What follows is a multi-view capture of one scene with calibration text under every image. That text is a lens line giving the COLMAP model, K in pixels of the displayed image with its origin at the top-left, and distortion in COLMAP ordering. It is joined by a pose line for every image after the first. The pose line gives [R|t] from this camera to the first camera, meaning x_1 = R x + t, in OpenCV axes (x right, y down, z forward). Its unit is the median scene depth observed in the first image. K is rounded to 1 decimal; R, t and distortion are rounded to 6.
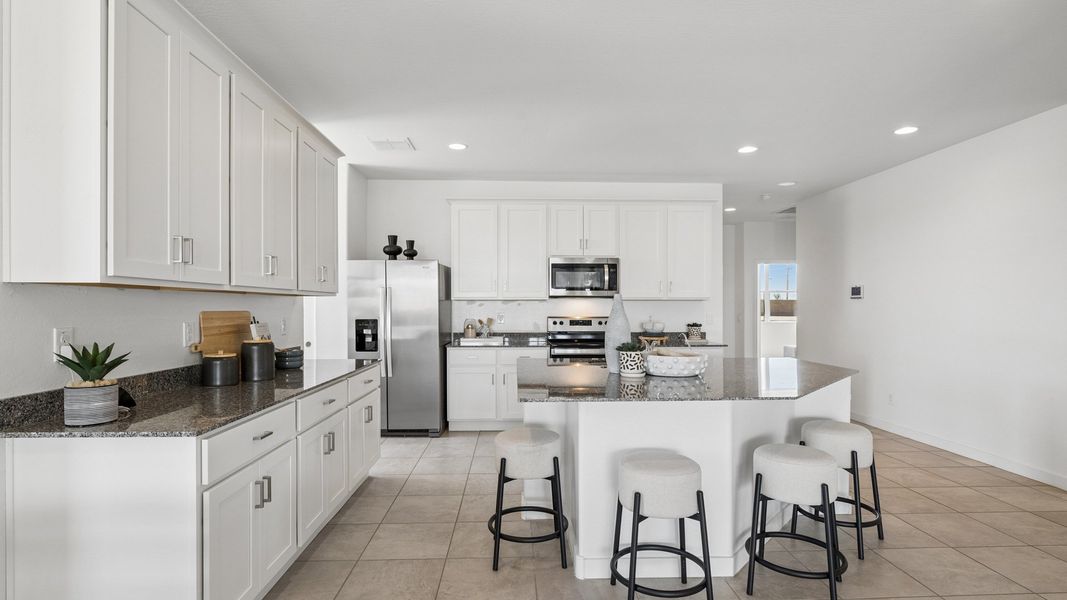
lens RADIAL K [[533.2, 0, 554.5], [0, 533.2, 308.2], [0, 0, 1]] dist [0.001918, 0.001131]
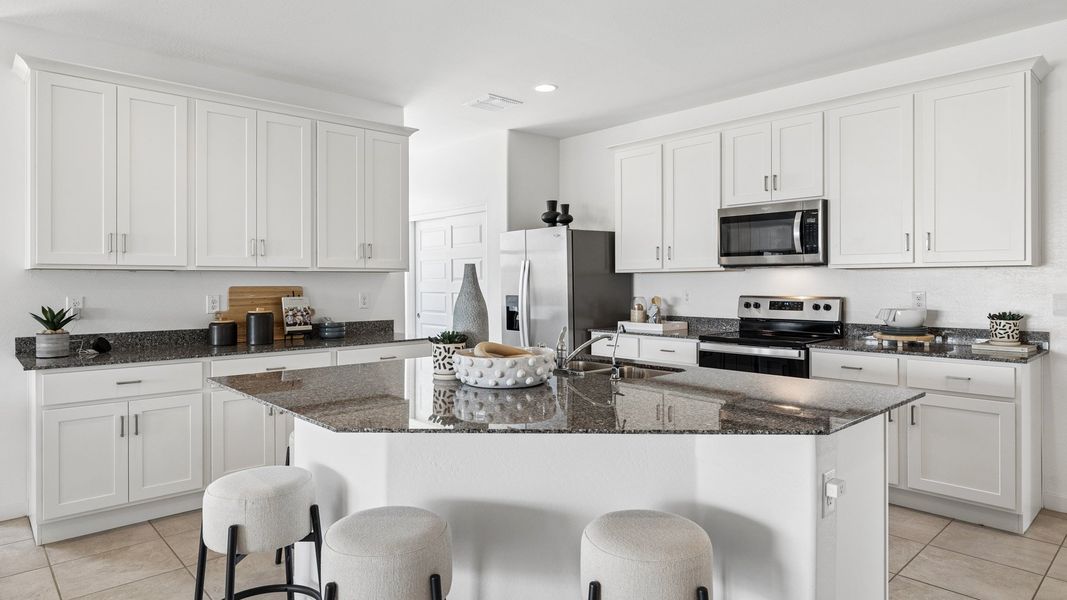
lens RADIAL K [[643.0, 0, 528.3], [0, 643.0, 292.5], [0, 0, 1]] dist [-0.014925, -0.000068]
pose [[0.625117, 0.010731, -0.780457, 0.482499], [0.001963, 0.999881, 0.015321, -0.001055], [0.780528, -0.011110, 0.625022, 0.296266]]
